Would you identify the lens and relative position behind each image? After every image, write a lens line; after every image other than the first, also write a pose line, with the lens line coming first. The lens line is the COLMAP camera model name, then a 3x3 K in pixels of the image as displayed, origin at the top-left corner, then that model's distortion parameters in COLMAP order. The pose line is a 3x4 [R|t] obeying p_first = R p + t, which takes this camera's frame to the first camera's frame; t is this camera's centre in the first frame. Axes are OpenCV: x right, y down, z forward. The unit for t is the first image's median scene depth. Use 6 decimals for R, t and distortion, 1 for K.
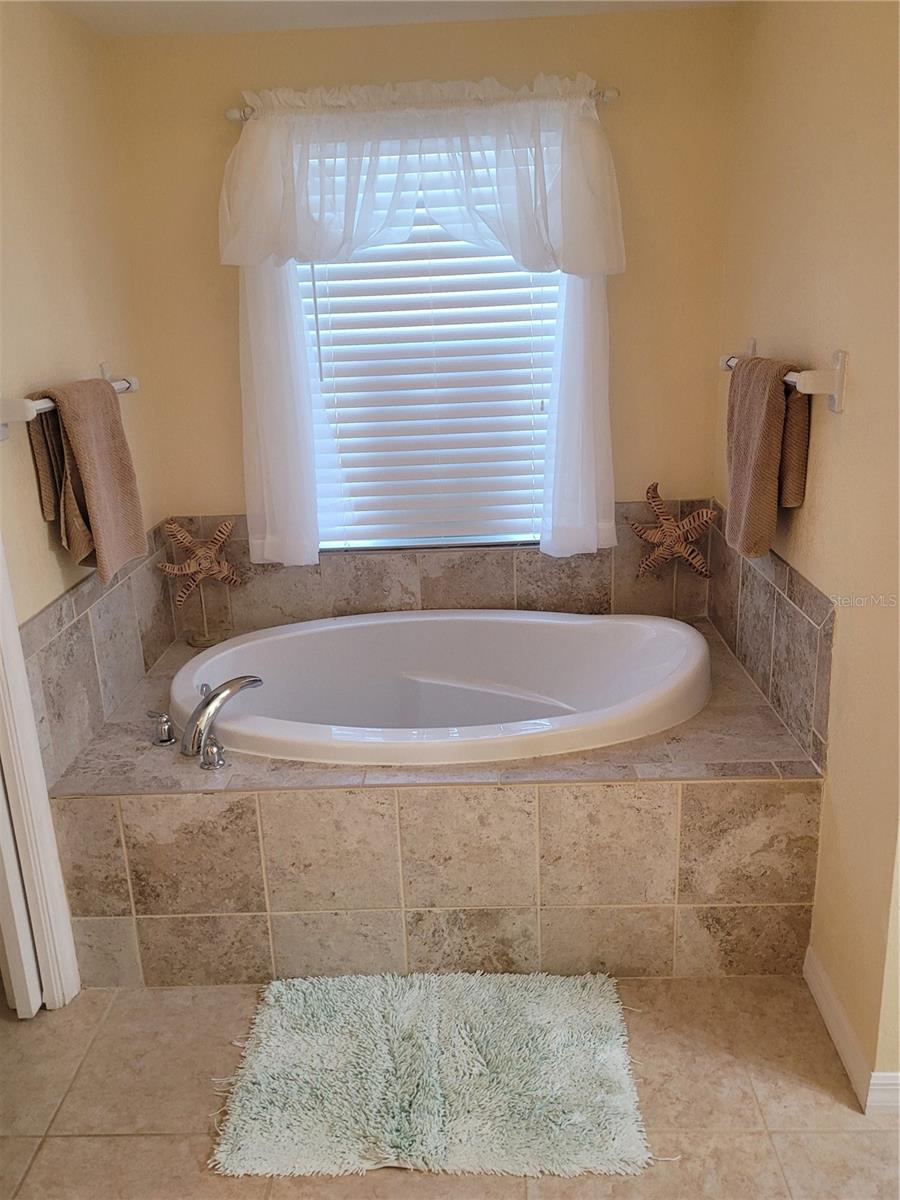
lens RADIAL K [[958.8, 0, 437.1], [0, 958.8, 597.9], [0, 0, 1]] dist [0.072764, -0.070509]
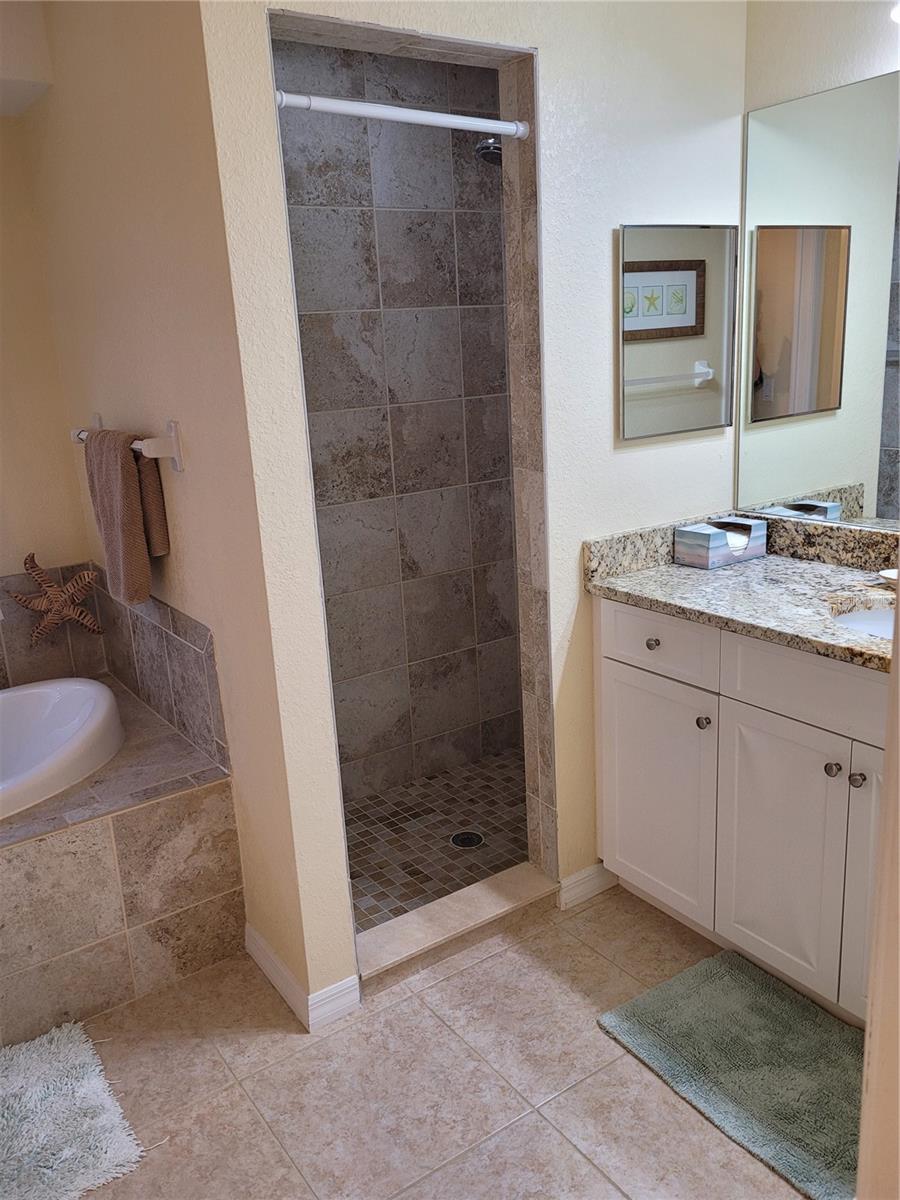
lens RADIAL K [[958.8, 0, 437.1], [0, 958.8, 597.9], [0, 0, 1]] dist [0.072764, -0.070509]
pose [[0.805365, -0.158137, 0.571296, -0.033508], [0.199249, 0.979902, -0.009643, 0.033843], [-0.558289, 0.121596, 0.820687, -0.124278]]
